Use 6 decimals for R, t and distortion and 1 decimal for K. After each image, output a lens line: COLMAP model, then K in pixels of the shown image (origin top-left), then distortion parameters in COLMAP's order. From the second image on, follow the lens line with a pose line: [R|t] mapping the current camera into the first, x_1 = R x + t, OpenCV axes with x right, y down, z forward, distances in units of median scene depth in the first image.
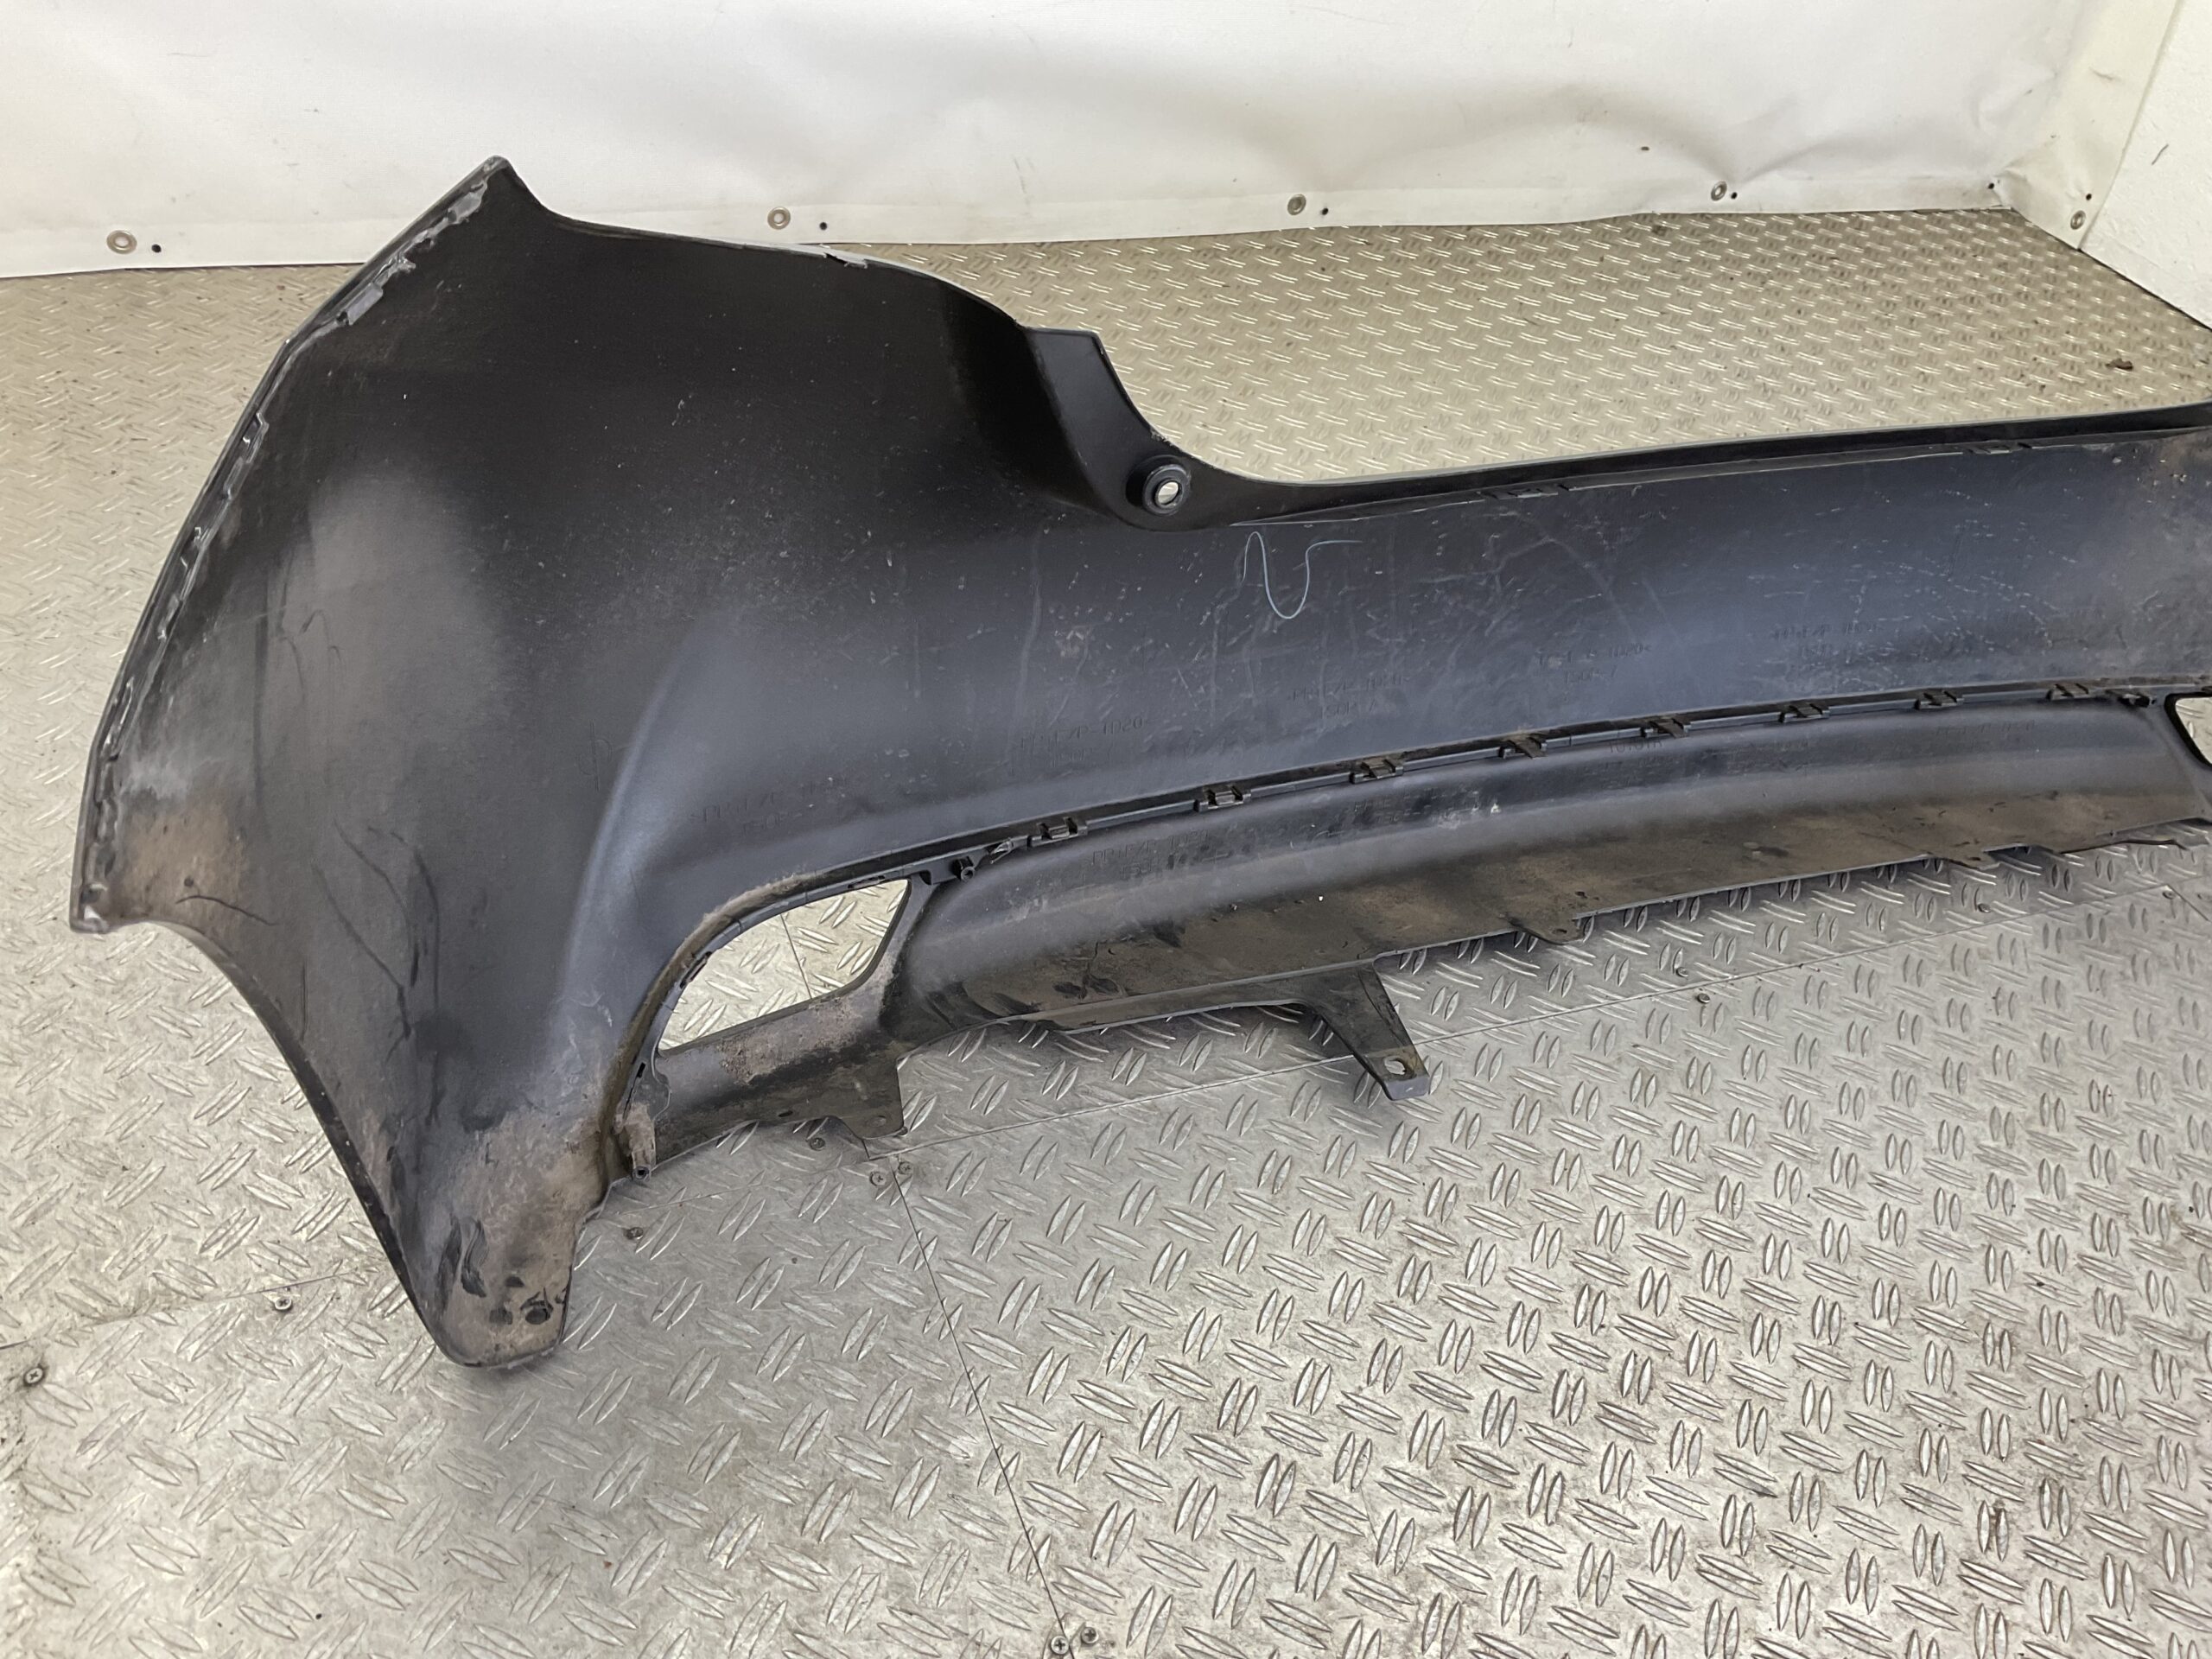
lens RADIAL K [[1822.1, 0, 1175.7], [0, 1822.1, 822.7], [0, 0, 1]] dist [0.065743, -0.107194]
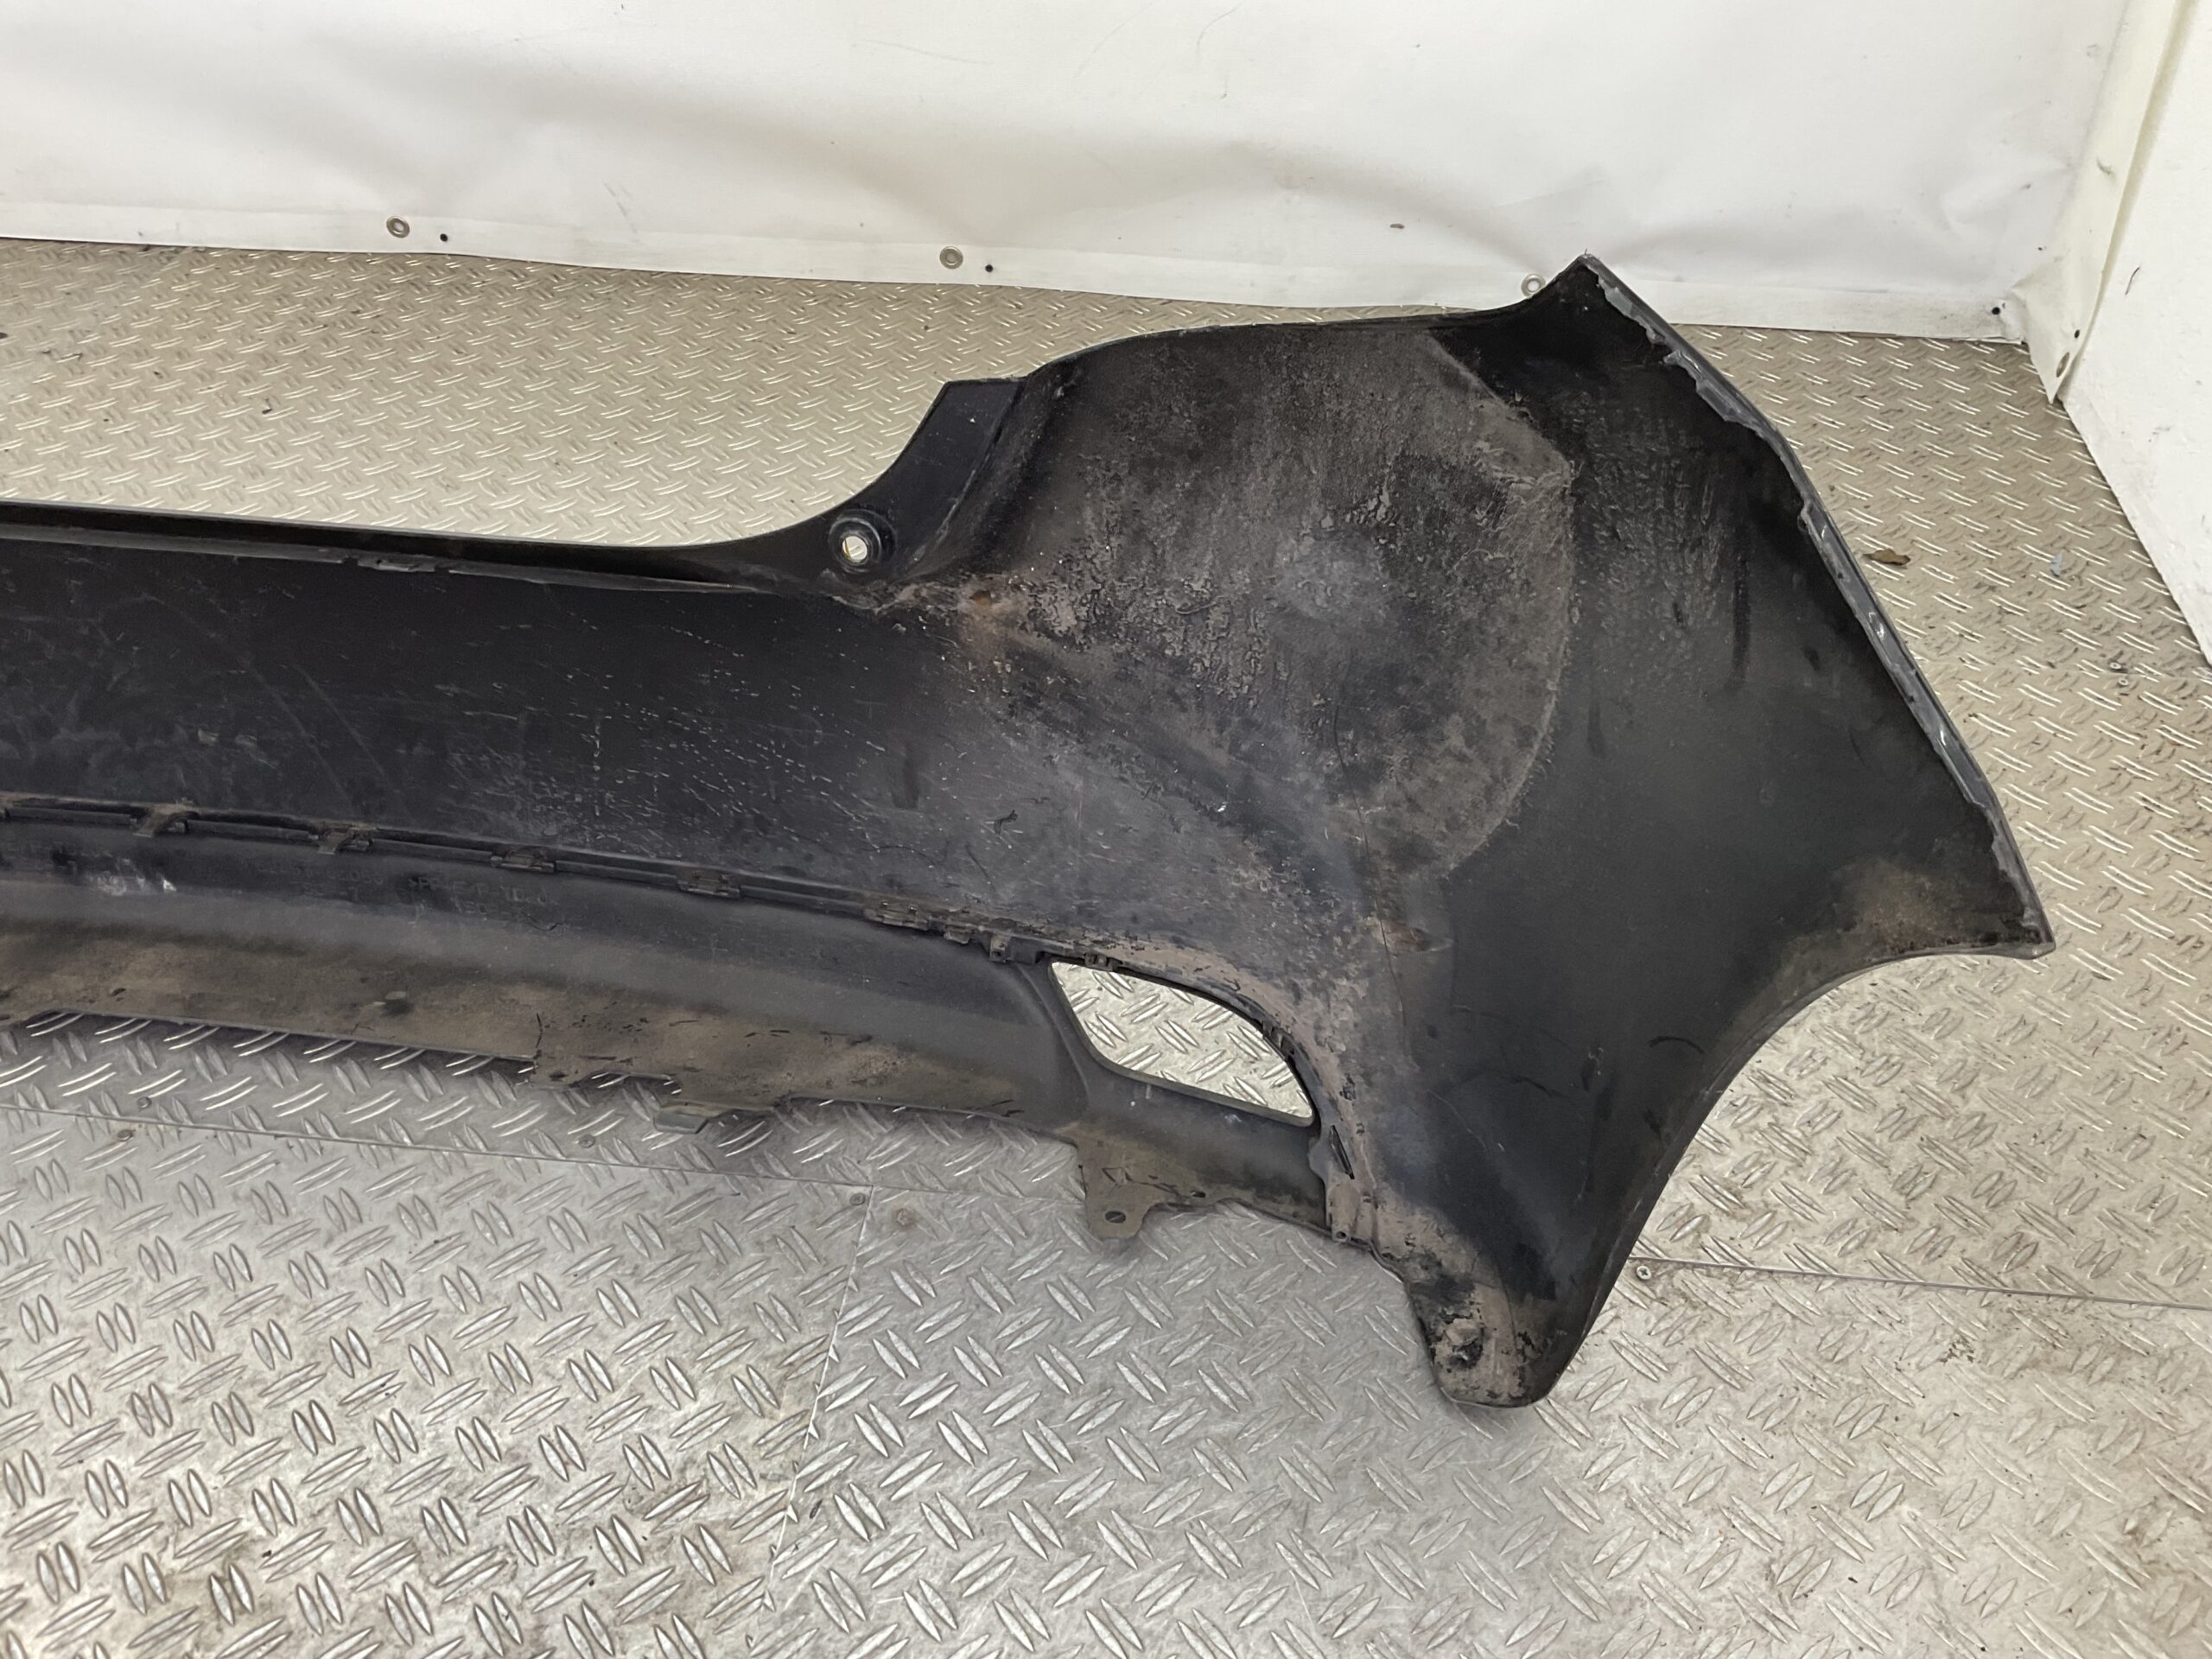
lens RADIAL K [[1822.1, 0, 1111.3], [0, 1822.1, 839.5], [0, 0, 1]] dist [0.065743, -0.107194]
pose [[0.875888, 0.207536, -0.435602, 0.589809], [-0.217819, 0.975620, 0.026841, -0.094223], [0.430553, 0.071373, 0.899739, 0.227287]]
